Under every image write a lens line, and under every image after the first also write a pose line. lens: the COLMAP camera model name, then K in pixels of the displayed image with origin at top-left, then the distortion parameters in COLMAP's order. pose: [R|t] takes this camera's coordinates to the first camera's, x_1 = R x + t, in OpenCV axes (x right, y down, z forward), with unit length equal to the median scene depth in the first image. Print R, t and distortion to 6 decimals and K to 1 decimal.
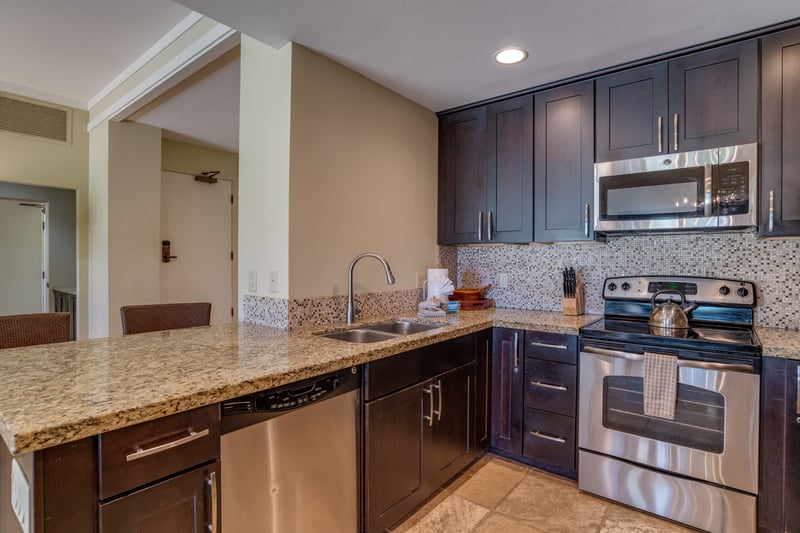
lens RADIAL K [[410.7, 0, 403.0], [0, 410.7, 264.2], [0, 0, 1]] dist [-0.042959, 0.020529]
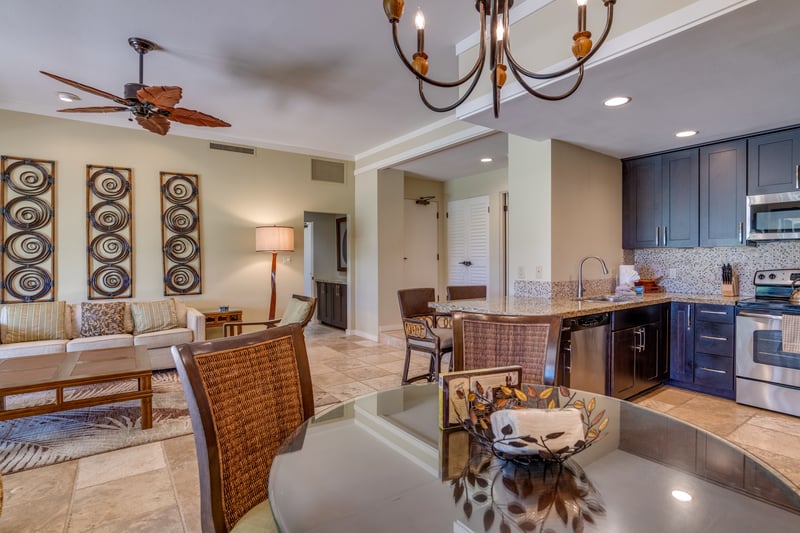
lens RADIAL K [[413.4, 0, 402.9], [0, 413.4, 264.0], [0, 0, 1]] dist [-0.018398, 0.002278]
pose [[0.964074, -0.005092, -0.265585, -0.354117], [0.005969, 0.999979, 0.002496, -0.002241], [0.265567, -0.003991, 0.964084, -0.792352]]
